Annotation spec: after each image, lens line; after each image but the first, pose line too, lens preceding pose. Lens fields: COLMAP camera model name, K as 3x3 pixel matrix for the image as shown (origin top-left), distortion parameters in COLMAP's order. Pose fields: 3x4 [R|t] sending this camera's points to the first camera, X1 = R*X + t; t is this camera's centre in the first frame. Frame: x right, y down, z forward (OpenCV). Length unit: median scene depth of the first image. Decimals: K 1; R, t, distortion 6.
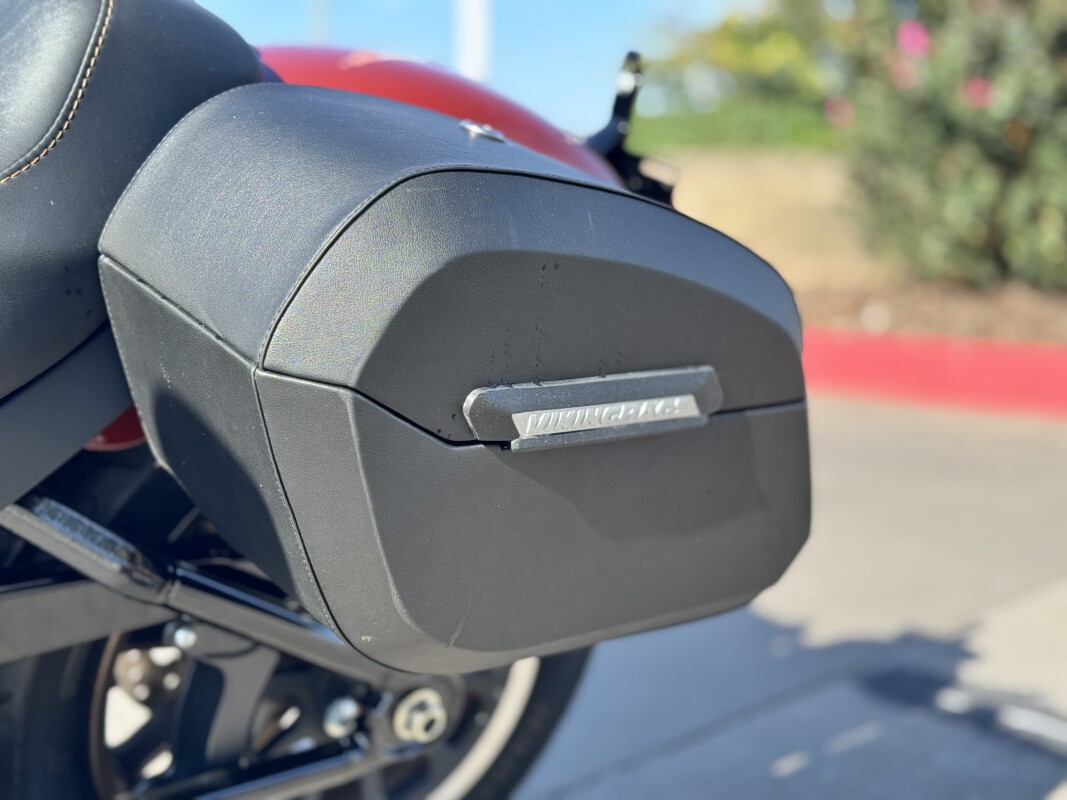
lens RADIAL K [[1483.9, 0, 533.5], [0, 1483.9, 400.0], [0, 0, 1]] dist [0.158099, -0.011164]
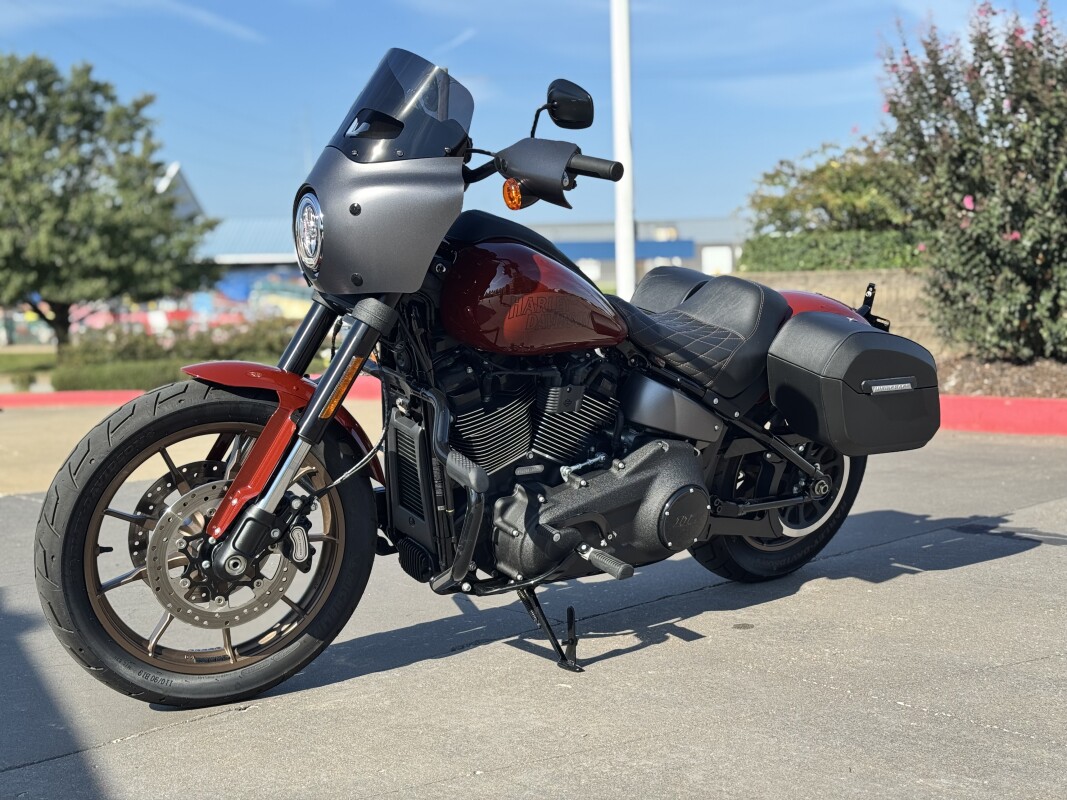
lens RADIAL K [[1483.9, 0, 533.5], [0, 1483.9, 400.0], [0, 0, 1]] dist [0.158099, -0.011164]
pose [[0.998592, -0.026844, -0.045747, -0.488814], [0.024093, 0.997928, -0.059664, 0.174489], [0.047254, 0.058478, 0.997170, -2.068854]]
